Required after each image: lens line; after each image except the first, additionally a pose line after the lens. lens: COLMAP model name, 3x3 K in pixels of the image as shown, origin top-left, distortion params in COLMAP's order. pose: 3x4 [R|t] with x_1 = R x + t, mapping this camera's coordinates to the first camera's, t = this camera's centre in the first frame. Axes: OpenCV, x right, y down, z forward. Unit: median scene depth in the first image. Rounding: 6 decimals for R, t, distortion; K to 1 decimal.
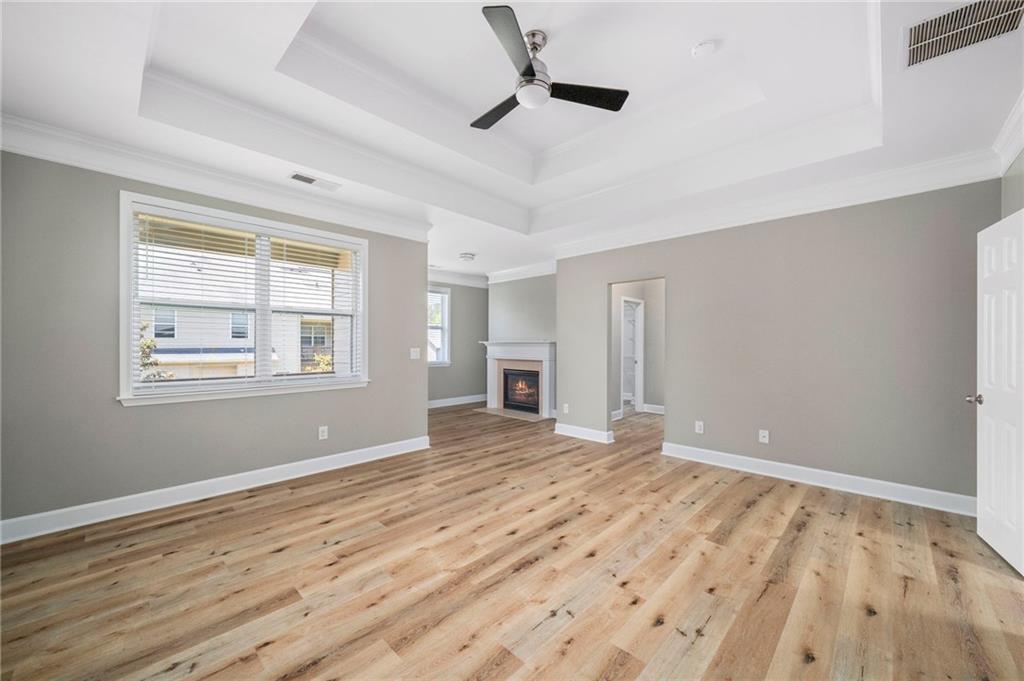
lens RADIAL K [[387.8, 0, 519.7], [0, 387.8, 342.1], [0, 0, 1]] dist [0.001635, -0.000666]
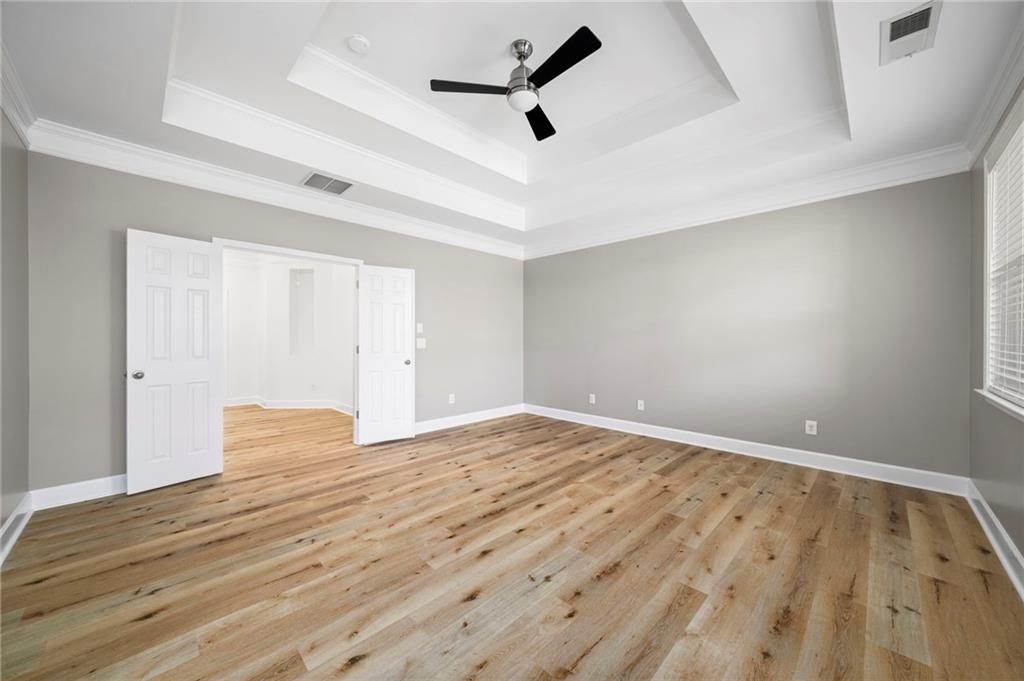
lens RADIAL K [[375.3, 0, 511.5], [0, 375.3, 336.2], [0, 0, 1]] dist [0.000028, -0.000201]
pose [[-0.999384, -0.004342, 0.034822, 0.021113], [-0.004717, 0.999932, -0.010689, 0.030992], [-0.034773, -0.010846, -0.999336, 1.722843]]
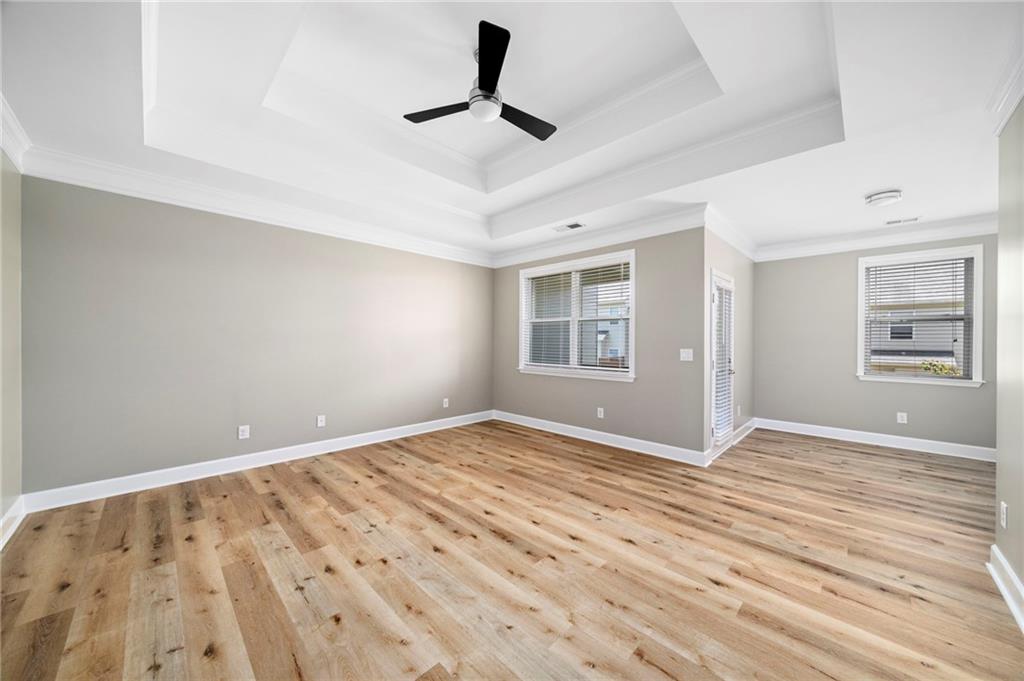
lens RADIAL K [[361.0, 0, 520.6], [0, 361.0, 342.7], [0, 0, 1]] dist [-0.000008, -0.000370]
pose [[-0.009295, 0.001578, -0.999956, 0.860367], [-0.002673, 0.999995, 0.001603, 0.000242], [0.999953, 0.002688, -0.009290, 0.931298]]
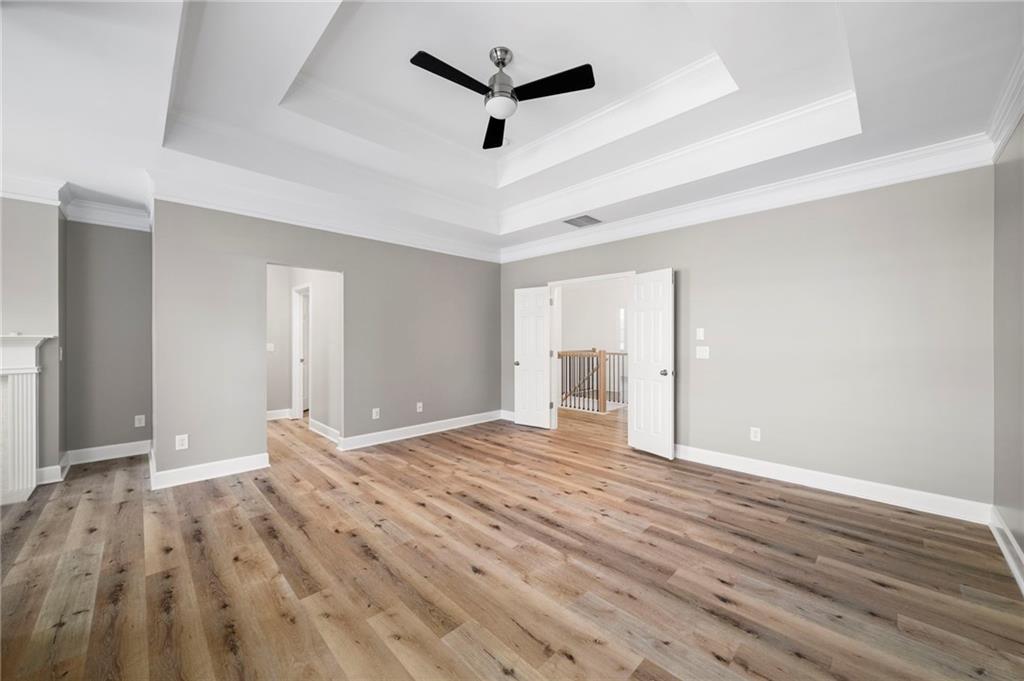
lens RADIAL K [[375.3, 0, 511.1], [0, 375.3, 342.3], [0, 0, 1]] dist [0.000028, -0.000201]
pose [[0.042821, -0.011137, 0.999021, -0.837211], [-0.003354, 0.999931, 0.011291, -0.001871], [-0.999077, -0.003834, 0.042781, 0.778040]]
